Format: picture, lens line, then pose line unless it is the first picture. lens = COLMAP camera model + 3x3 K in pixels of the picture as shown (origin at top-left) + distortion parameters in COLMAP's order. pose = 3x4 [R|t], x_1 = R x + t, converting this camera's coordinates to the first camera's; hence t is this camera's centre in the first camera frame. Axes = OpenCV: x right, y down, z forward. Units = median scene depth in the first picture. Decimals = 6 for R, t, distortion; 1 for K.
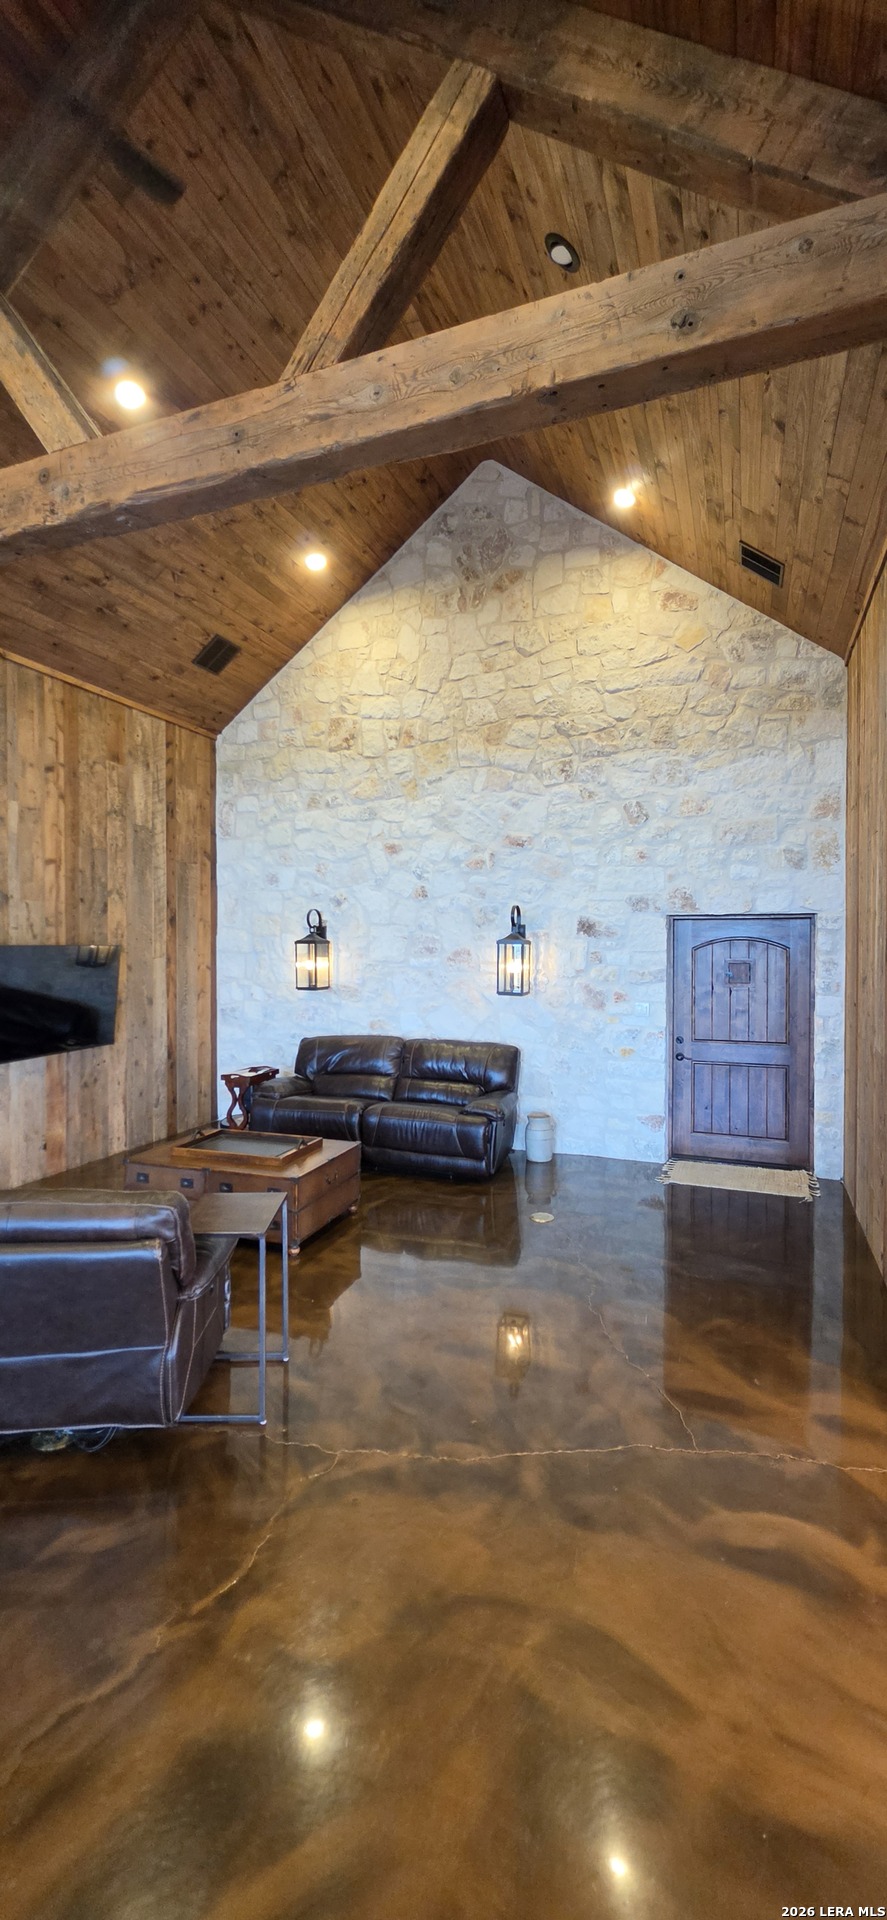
lens RADIAL K [[774.1, 0, 450.4], [0, 774.1, 957.8], [0, 0, 1]] dist [-0.000185, -0.000078]
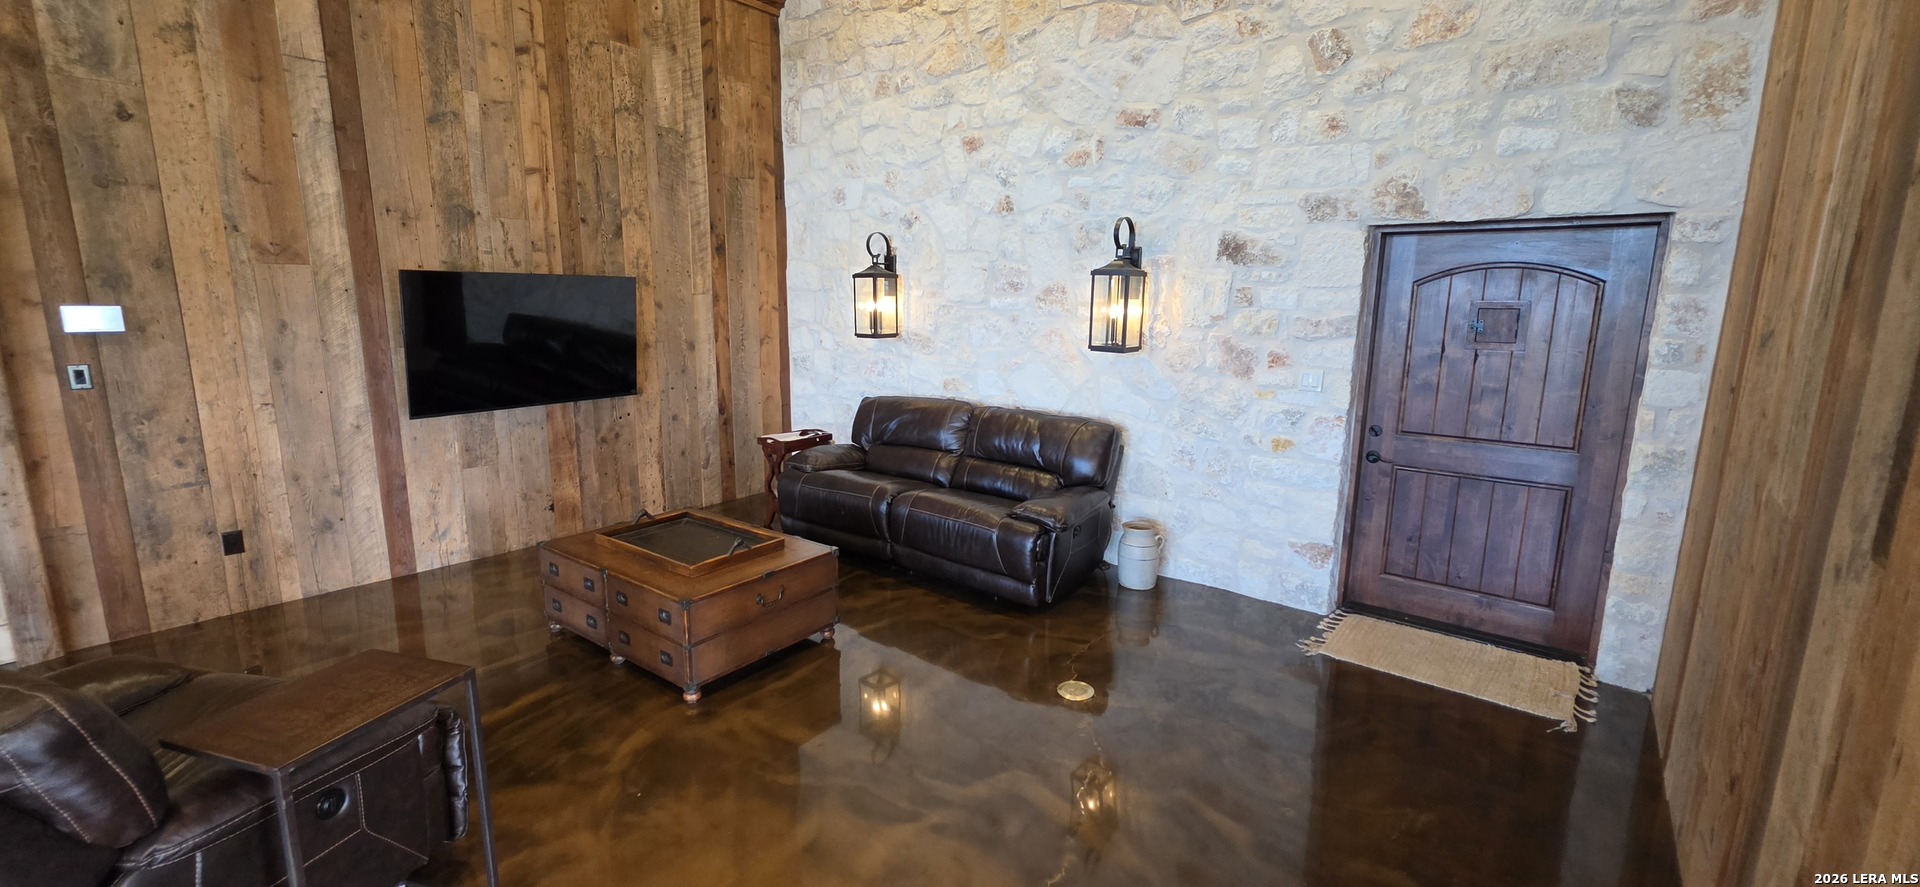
lens RADIAL K [[774.1, 0, 949.7], [0, 774.1, 438.3], [0, 0, 1]] dist [-0.000185, -0.000078]
pose [[0.950285, 0.064518, -0.304623, 0.162437], [-0.014326, 0.986322, 0.164208, 0.013695], [0.311050, -0.151680, 0.938211, 0.304771]]
